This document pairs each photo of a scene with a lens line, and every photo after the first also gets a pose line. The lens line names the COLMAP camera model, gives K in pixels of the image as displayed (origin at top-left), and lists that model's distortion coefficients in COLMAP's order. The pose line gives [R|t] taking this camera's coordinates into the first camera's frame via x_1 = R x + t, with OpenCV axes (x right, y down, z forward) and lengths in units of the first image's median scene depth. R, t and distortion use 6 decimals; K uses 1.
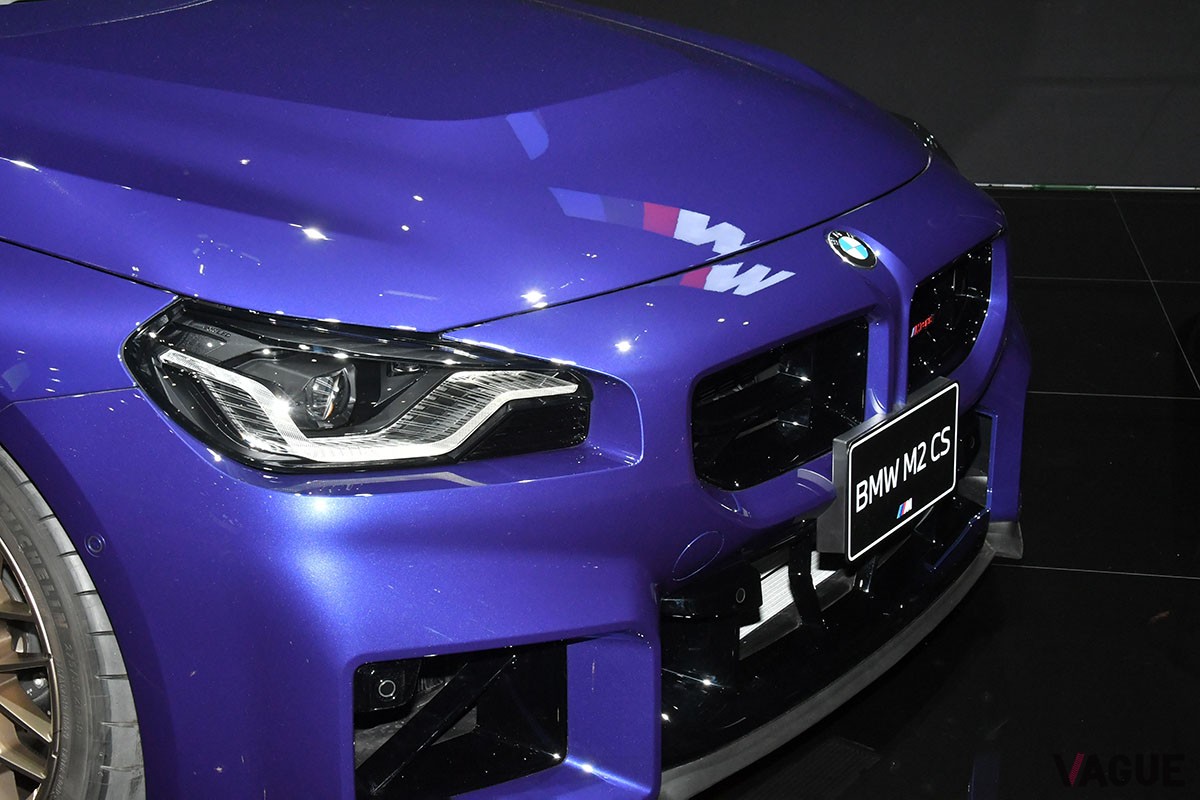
lens RADIAL K [[1897.3, 0, 586.7], [0, 1897.3, 459.3], [0, 0, 1]] dist [0.191588, 0.000000]
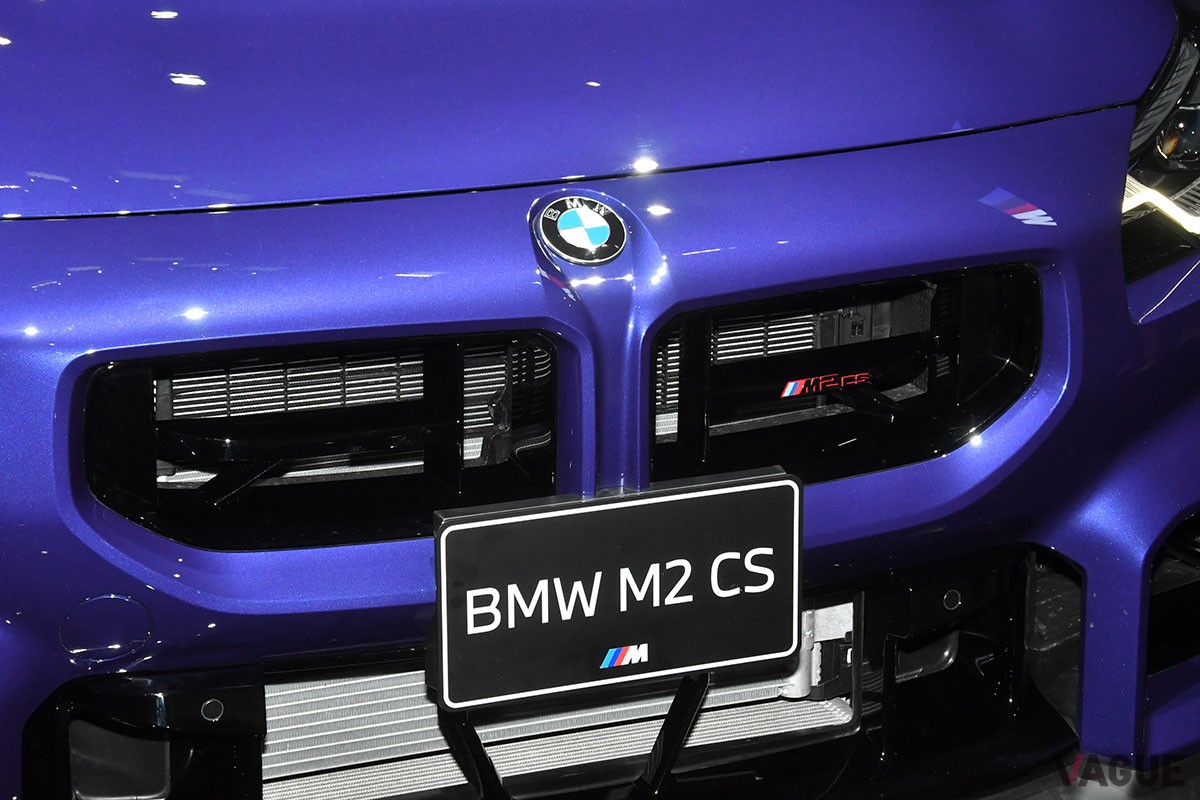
lens RADIAL K [[3518.2, 0, 580.7], [0, 3518.2, 428.8], [0, 0, 1]] dist [0.631131, 0.000000]
pose [[0.840911, 0.190017, -0.506717, 0.739045], [-0.200810, 0.979044, 0.033888, -0.084823], [0.502538, 0.073257, 0.861446, -0.004283]]
